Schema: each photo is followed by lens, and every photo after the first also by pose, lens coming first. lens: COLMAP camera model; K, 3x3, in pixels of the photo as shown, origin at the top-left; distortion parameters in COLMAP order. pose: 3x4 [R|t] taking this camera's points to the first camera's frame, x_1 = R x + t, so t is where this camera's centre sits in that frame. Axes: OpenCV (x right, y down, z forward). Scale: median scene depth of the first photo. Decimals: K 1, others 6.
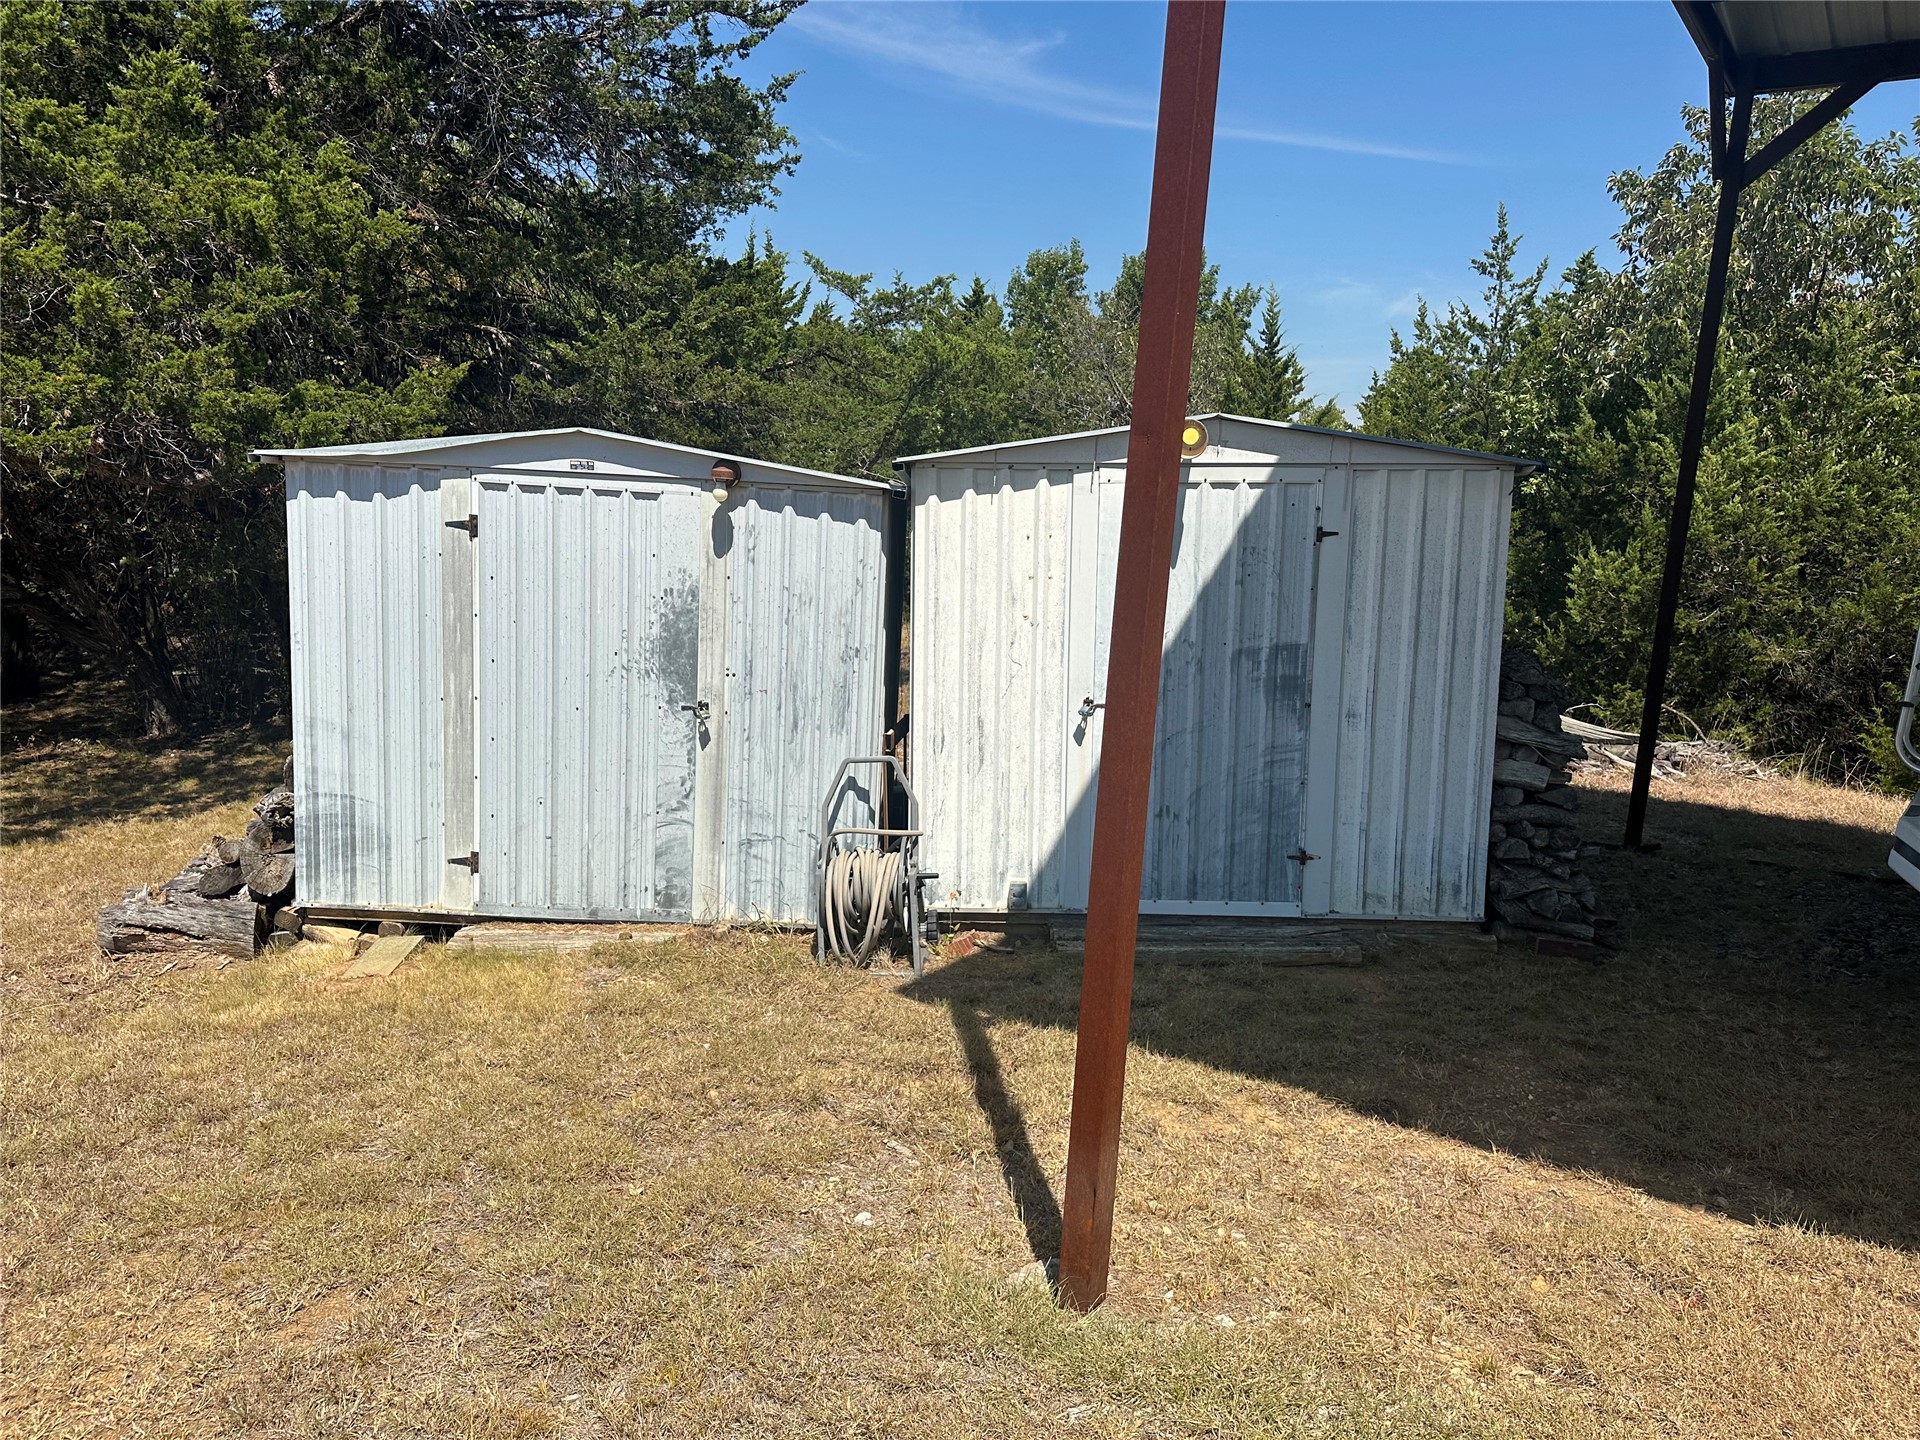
lens RADIAL K [[1368.3, 0, 961.8], [0, 1368.3, 711.5], [0, 0, 1]] dist [0.024579, -0.004305]
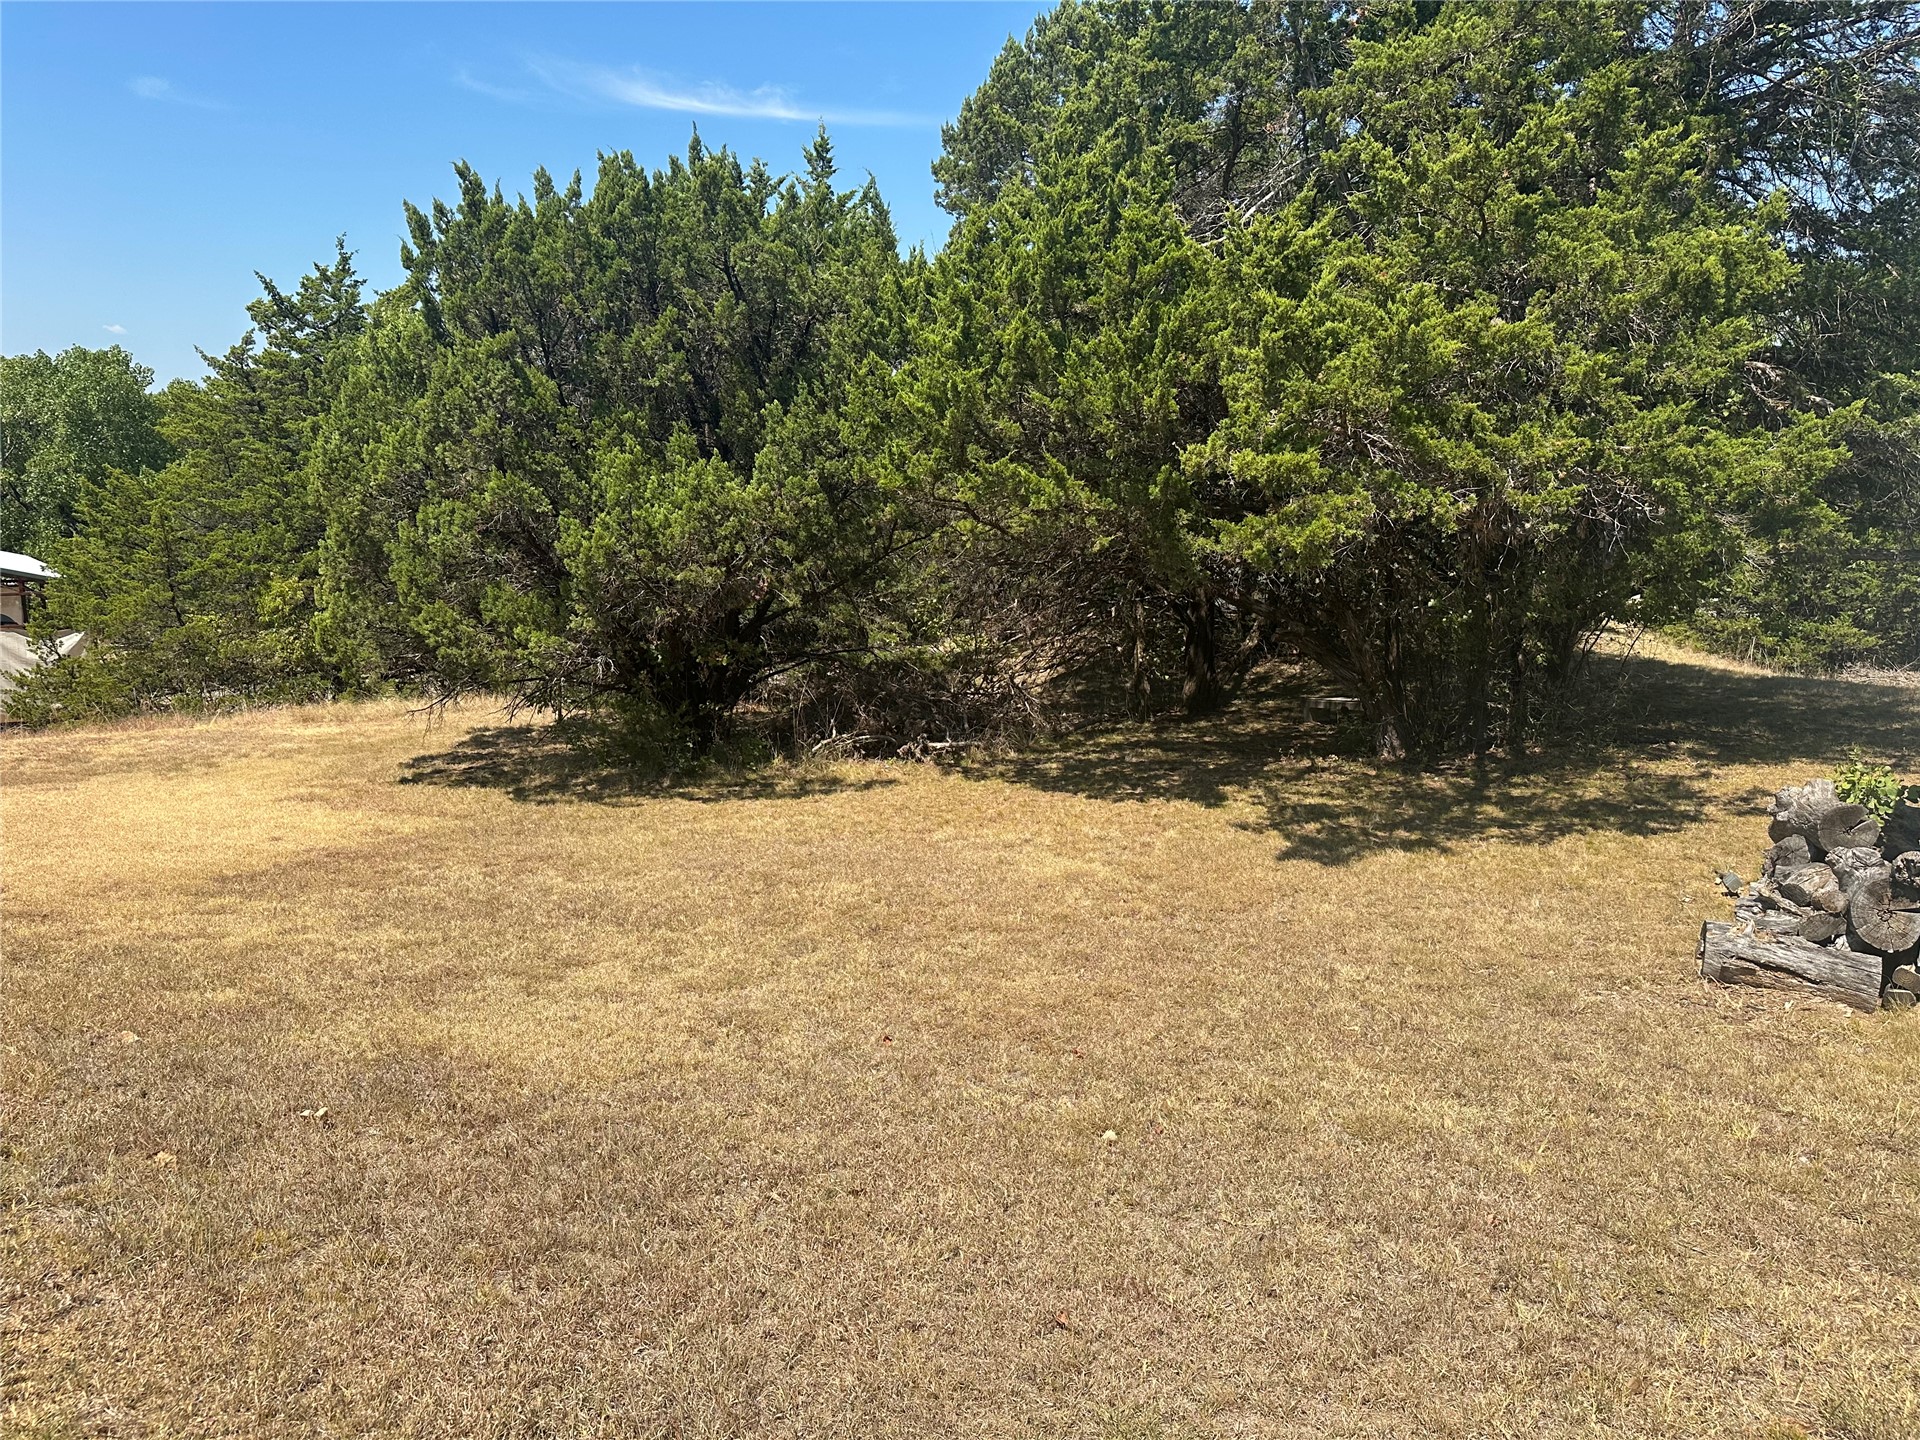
lens RADIAL K [[1368.3, 0, 970.0], [0, 1368.3, 731.8], [0, 0, 1]] dist [0.024579, -0.004305]
pose [[0.812187, 0.077825, -0.578183, -0.452377], [-0.083730, 0.996352, 0.016495, 0.013358], [0.577358, 0.035014, 0.815740, -0.193079]]
